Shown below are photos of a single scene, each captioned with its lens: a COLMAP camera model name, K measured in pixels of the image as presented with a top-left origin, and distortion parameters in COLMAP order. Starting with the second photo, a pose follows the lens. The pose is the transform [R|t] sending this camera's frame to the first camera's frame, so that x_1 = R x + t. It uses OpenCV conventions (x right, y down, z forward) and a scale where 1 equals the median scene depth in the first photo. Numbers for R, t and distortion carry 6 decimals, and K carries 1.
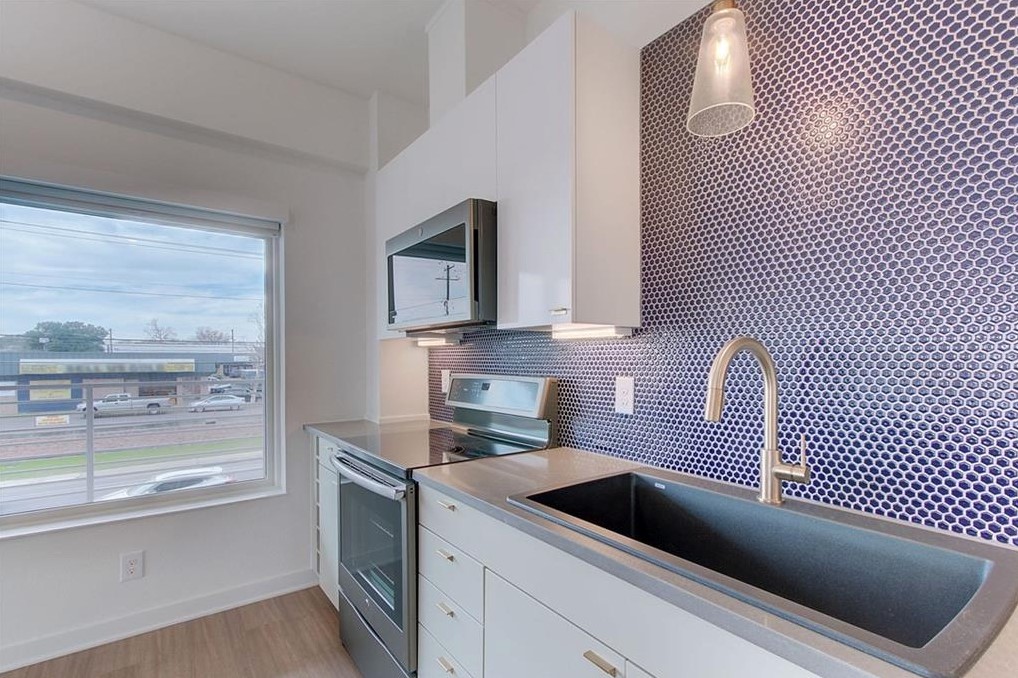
lens RADIAL K [[476.0, 0, 506.5], [0, 476.0, 355.9], [0, 0, 1]] dist [-0.002794, 0.000085]
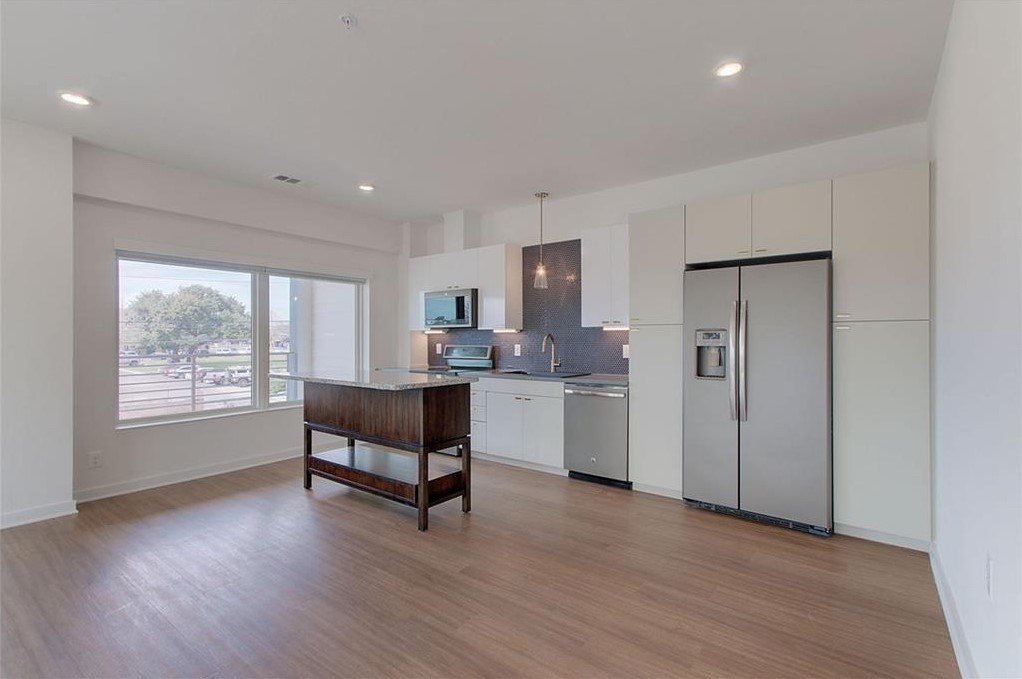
lens RADIAL K [[468.3, 0, 508.8], [0, 468.3, 337.0], [0, 0, 1]] dist [0.010371, 0.001597]
pose [[0.958389, -0.001359, 0.285462, -0.715533], [0.000885, 0.999998, 0.001791, -0.012732], [-0.285464, -0.001464, 0.958388, -2.030208]]
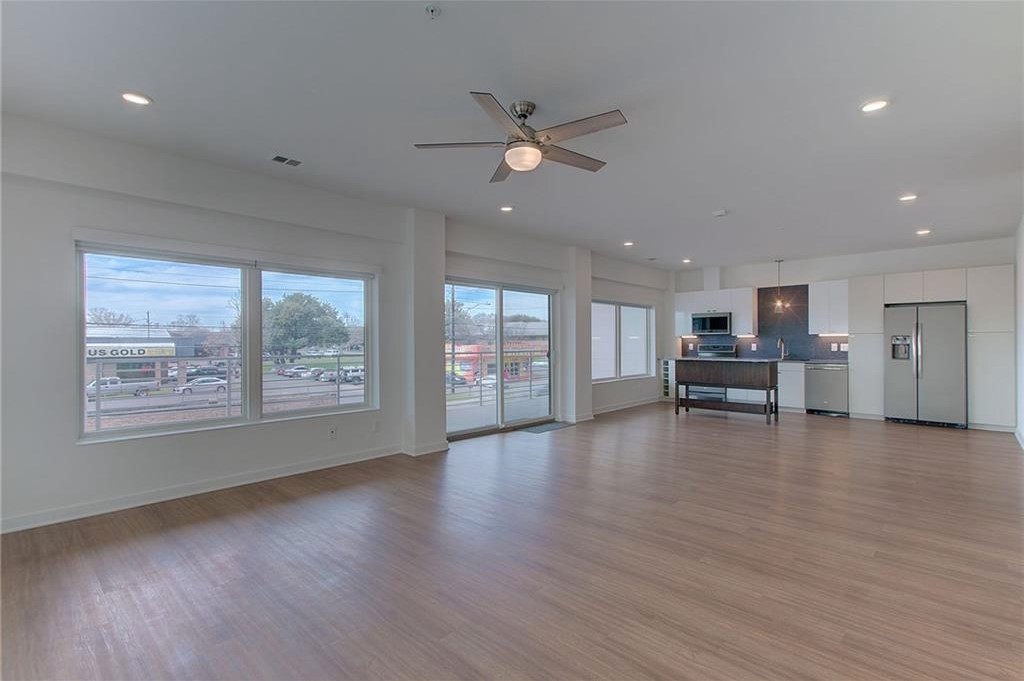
lens RADIAL K [[469.3, 0, 517.2], [0, 469.3, 338.2], [0, 0, 1]] dist [0.010371, 0.001597]
pose [[0.982330, -0.001158, 0.187153, -3.496189], [0.001718, 0.999995, -0.002831, -0.013751], [-0.187149, 0.003103, 0.982327, -3.885075]]
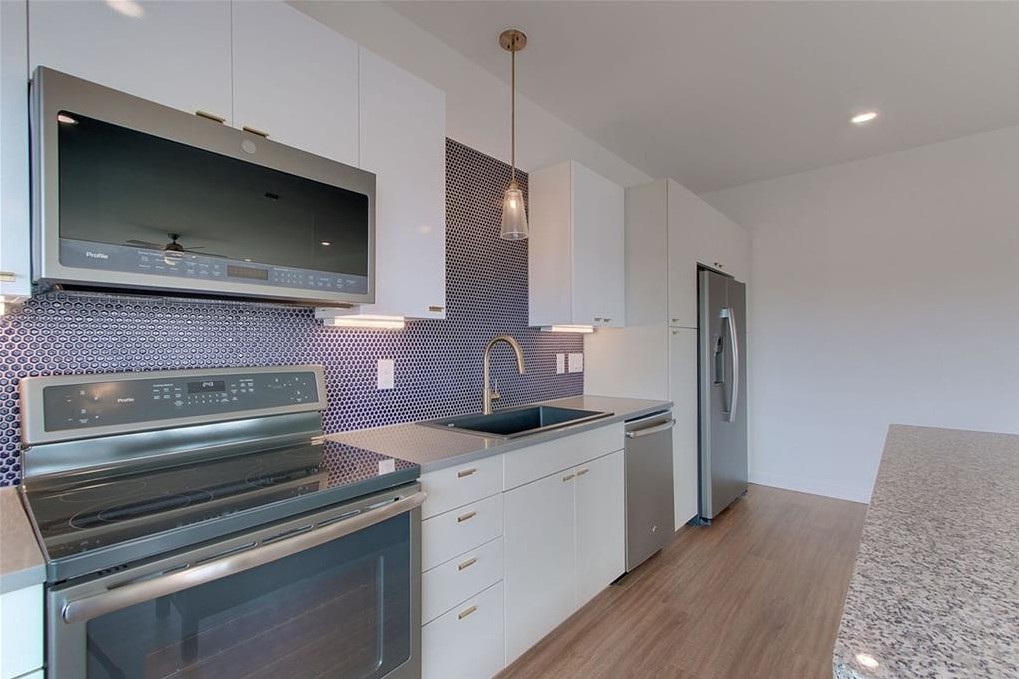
lens RADIAL K [[467.0, 0, 526.9], [0, 467.0, 343.7], [0, 0, 1]] dist [0.010371, 0.001597]
pose [[-0.242992, 0.000108, 0.970028, -1.022202], [-0.007344, 0.999971, -0.001951, 0.001705], [-0.970000, -0.007598, -0.242984, 0.921988]]
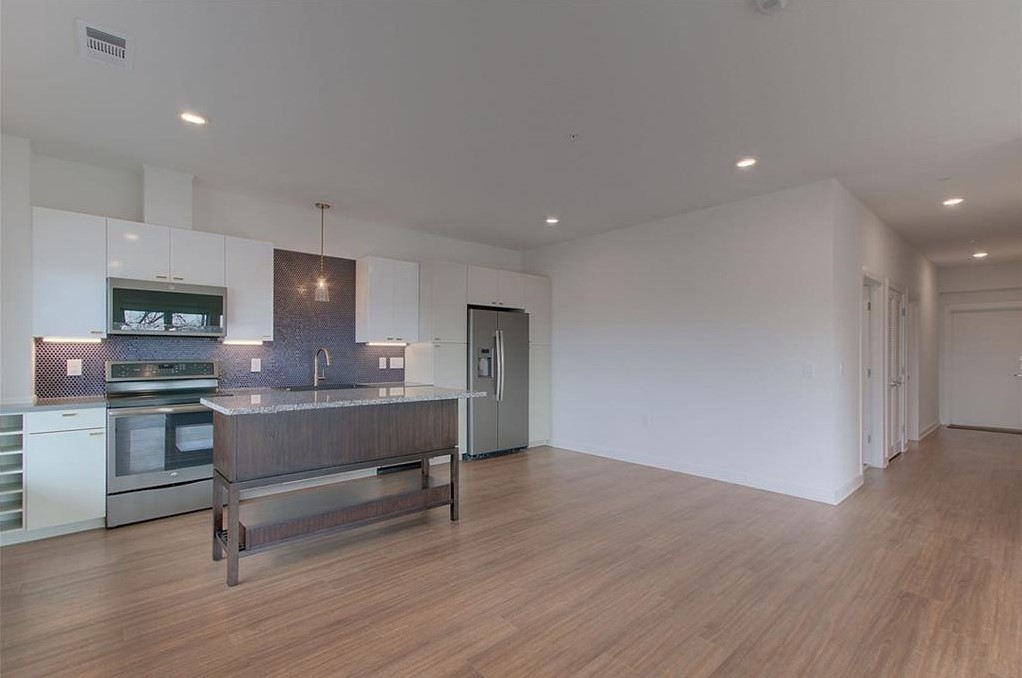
lens RADIAL K [[468.3, 0, 524.5], [0, 468.3, 350.9], [0, 0, 1]] dist [0.010371, 0.001597]
pose [[-0.116559, 0.003293, 0.993178, -2.624226], [-0.009552, 0.999945, -0.004436, -0.003827], [-0.993138, -0.010003, -0.116522, -0.237532]]
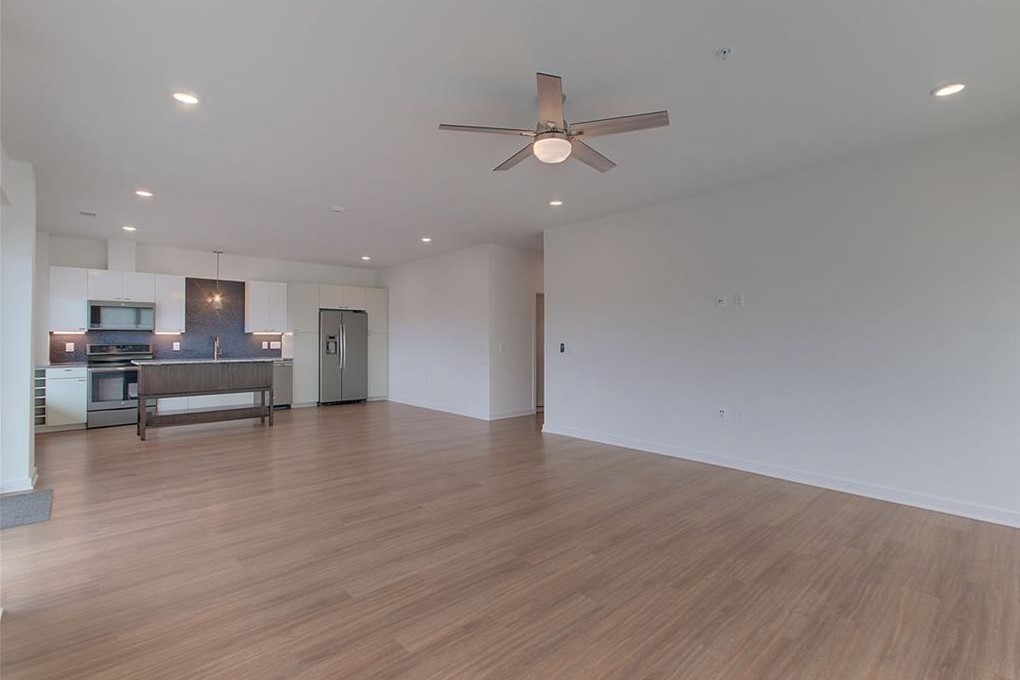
lens RADIAL K [[467.4, 0, 526.4], [0, 467.4, 337.3], [0, 0, 1]] dist [0.010371, 0.001597]
pose [[-0.126090, 0.002011, 0.992017, -4.801505], [-0.006497, 0.999975, -0.002853, -0.016930], [-0.991998, -0.006805, -0.126074, -1.854439]]
